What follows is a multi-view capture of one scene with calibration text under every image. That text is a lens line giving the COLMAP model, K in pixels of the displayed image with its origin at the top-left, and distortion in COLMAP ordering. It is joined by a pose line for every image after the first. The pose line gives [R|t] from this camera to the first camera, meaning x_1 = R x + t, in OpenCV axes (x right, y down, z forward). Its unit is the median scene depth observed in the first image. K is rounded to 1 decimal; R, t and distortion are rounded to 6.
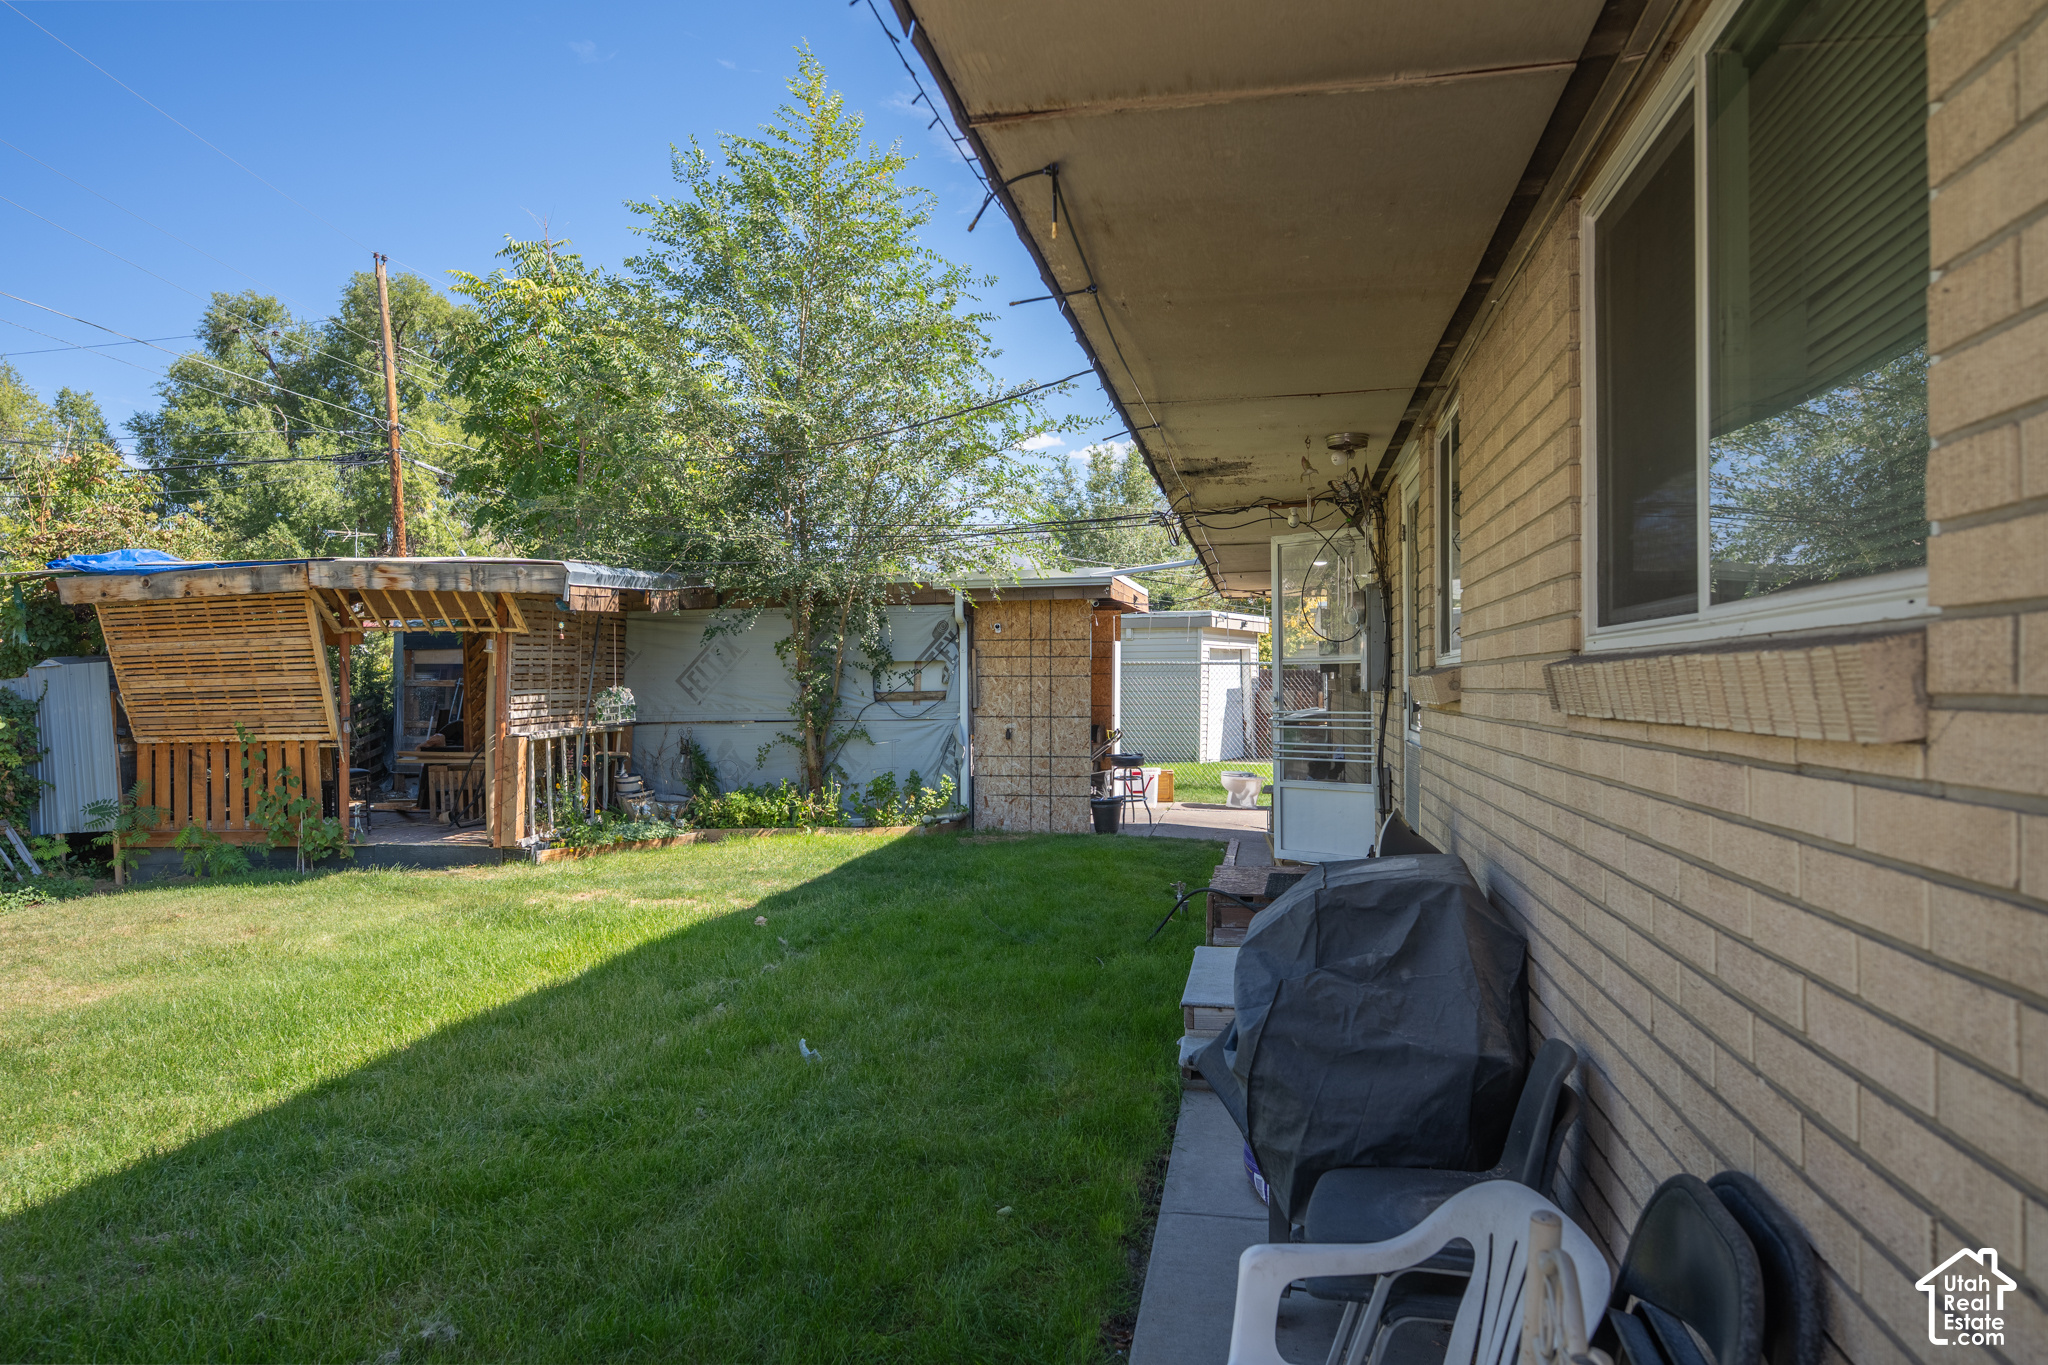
lens RADIAL K [[1417.9, 0, 1048.3], [0, 1417.9, 688.3], [0, 0, 1]] dist [-0.003700, 0.006133]
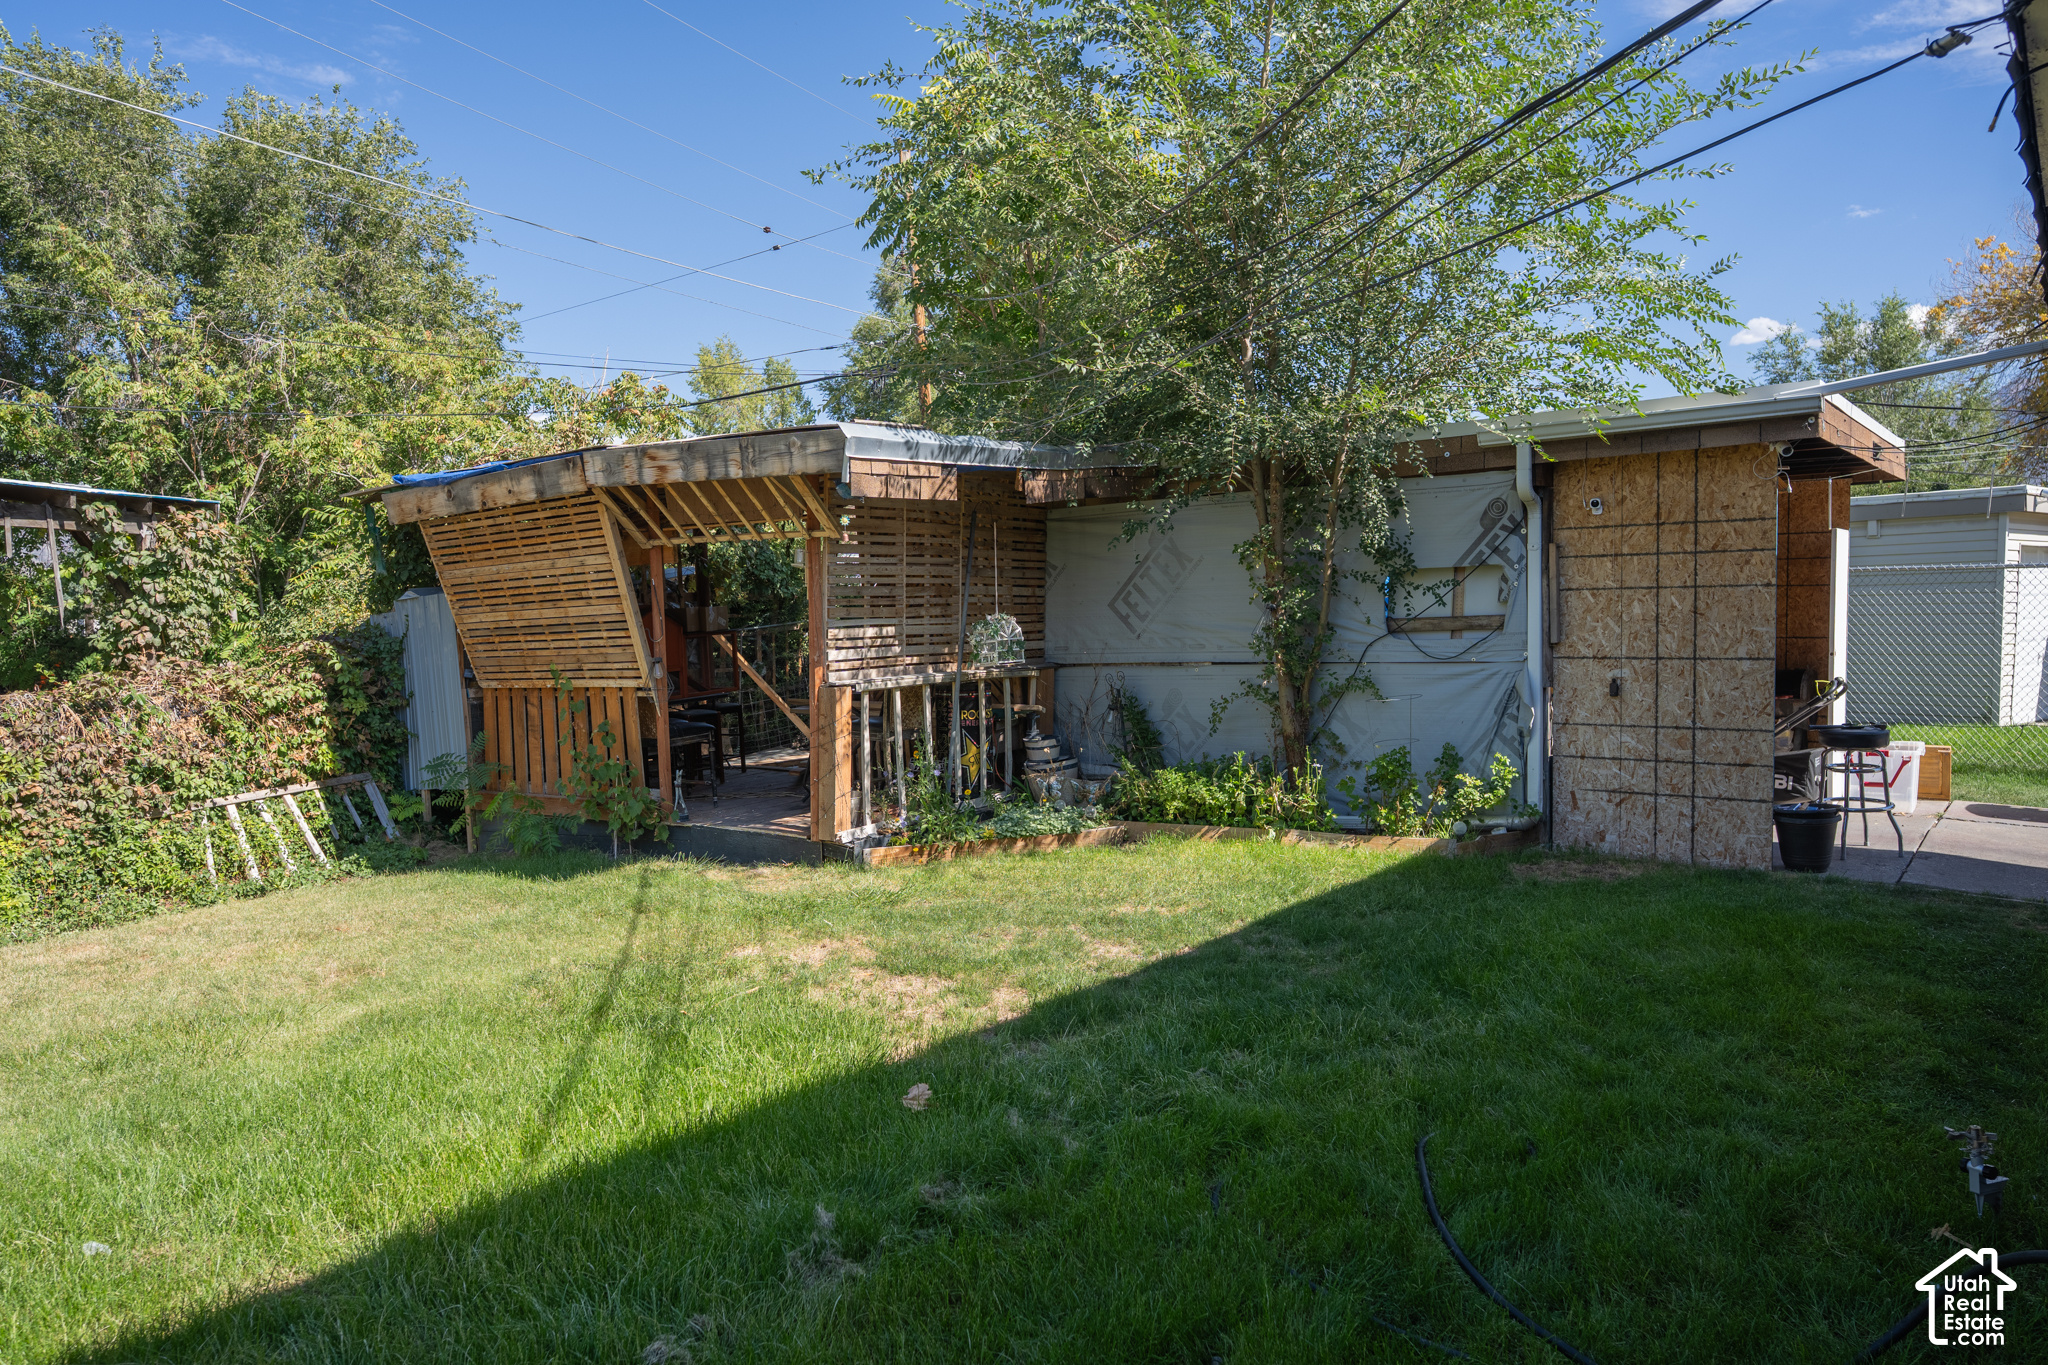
lens RADIAL K [[1368.9, 0, 1024.0], [0, 1368.9, 682.5], [0, 0, 1]] dist [-0.010291, 0.023588]
pose [[0.876175, 0.011855, -0.481847, 0.030450], [0.010401, 0.999000, 0.043491, 0.003135], [0.481881, -0.043117, 0.875175, 0.394371]]
